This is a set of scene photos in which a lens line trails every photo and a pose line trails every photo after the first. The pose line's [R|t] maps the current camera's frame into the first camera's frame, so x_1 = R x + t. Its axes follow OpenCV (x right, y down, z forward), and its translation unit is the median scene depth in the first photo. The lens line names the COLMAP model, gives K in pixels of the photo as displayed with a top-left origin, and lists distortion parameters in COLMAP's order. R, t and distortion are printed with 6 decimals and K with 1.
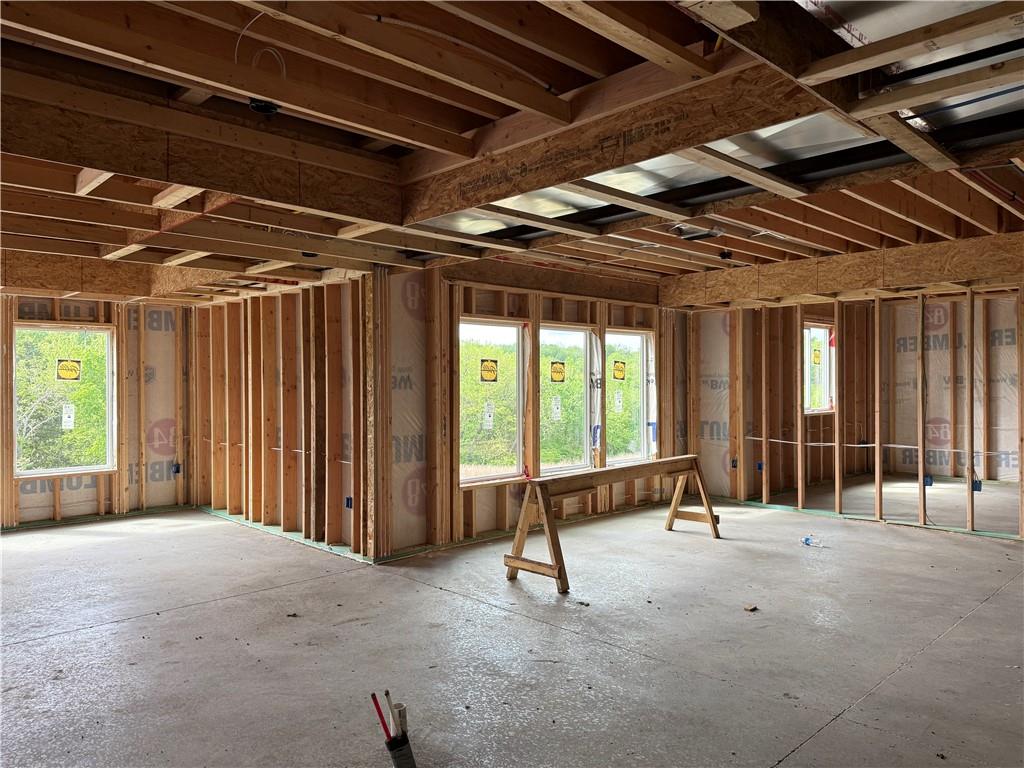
lens RADIAL K [[719.5, 0, 504.2], [0, 719.5, 384.0], [0, 0, 1]] dist [0.074738, -0.082706]
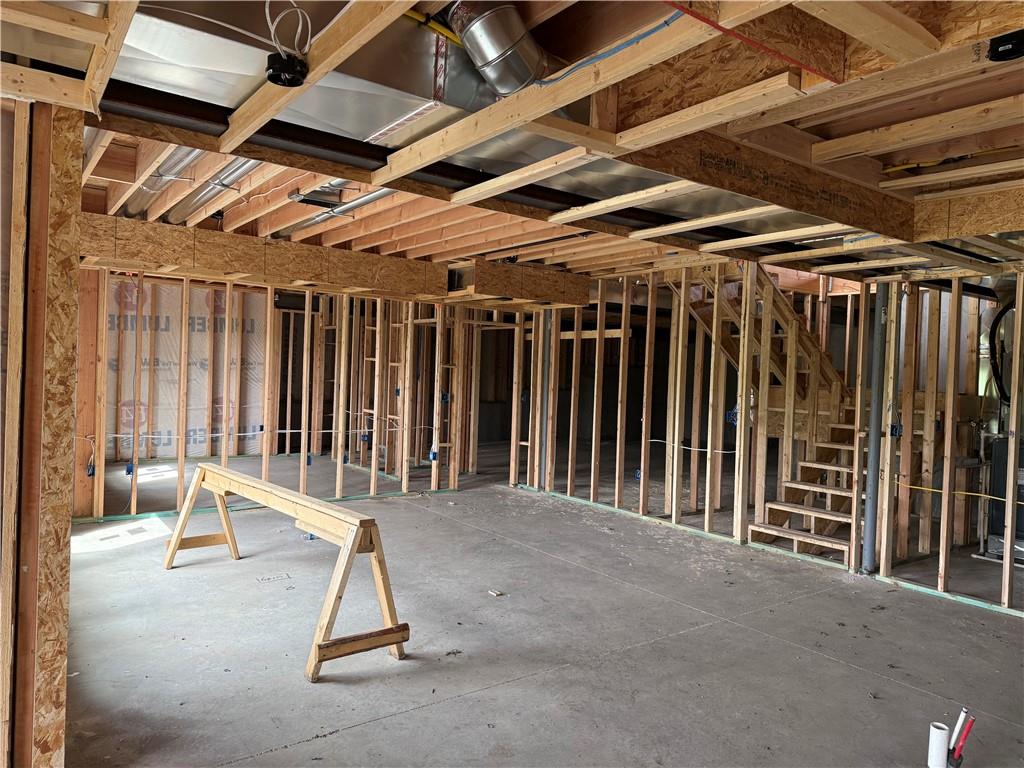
lens RADIAL K [[719.5, 0, 508.7], [0, 719.5, 380.8], [0, 0, 1]] dist [0.074738, -0.082706]
pose [[0.132405, -0.004644, 0.991185, -0.429545], [-0.035019, 0.999343, 0.009360, -0.008603], [-0.990577, -0.035949, 0.132155, 0.520098]]
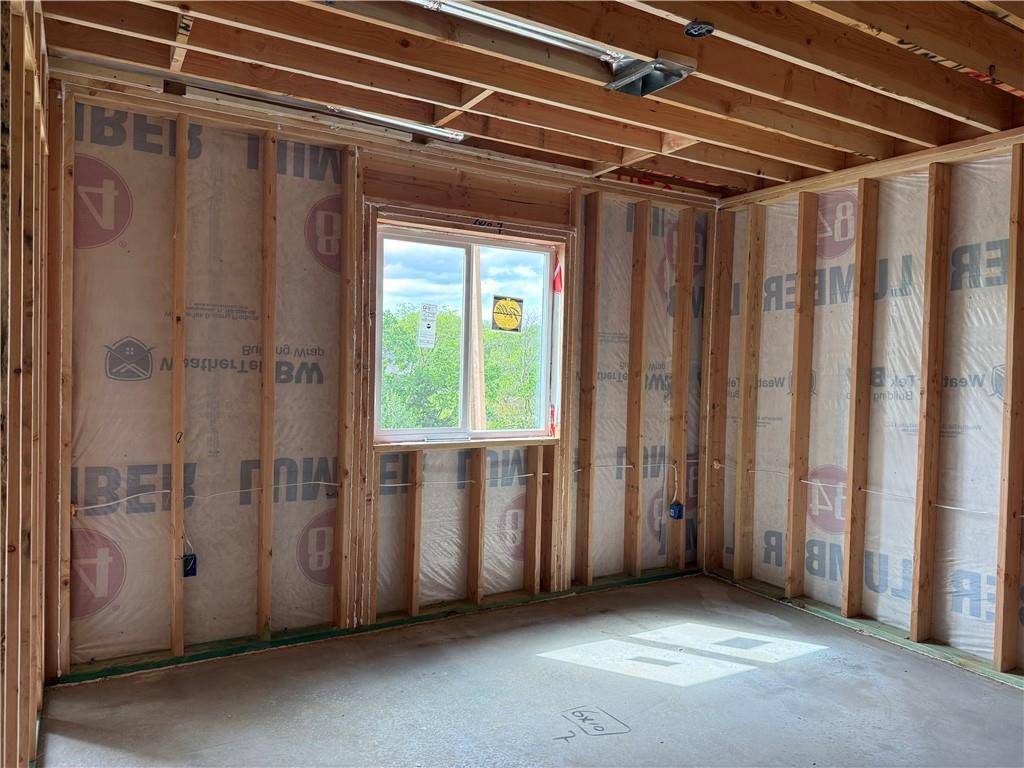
lens RADIAL K [[719.5, 0, 515.2], [0, 719.5, 384.7], [0, 0, 1]] dist [0.074738, -0.082706]
pose [[0.973915, 0.032628, -0.224554, 0.708837], [-0.026769, 0.999218, 0.029090, -0.010555], [0.225328, -0.022321, 0.974027, 0.773529]]
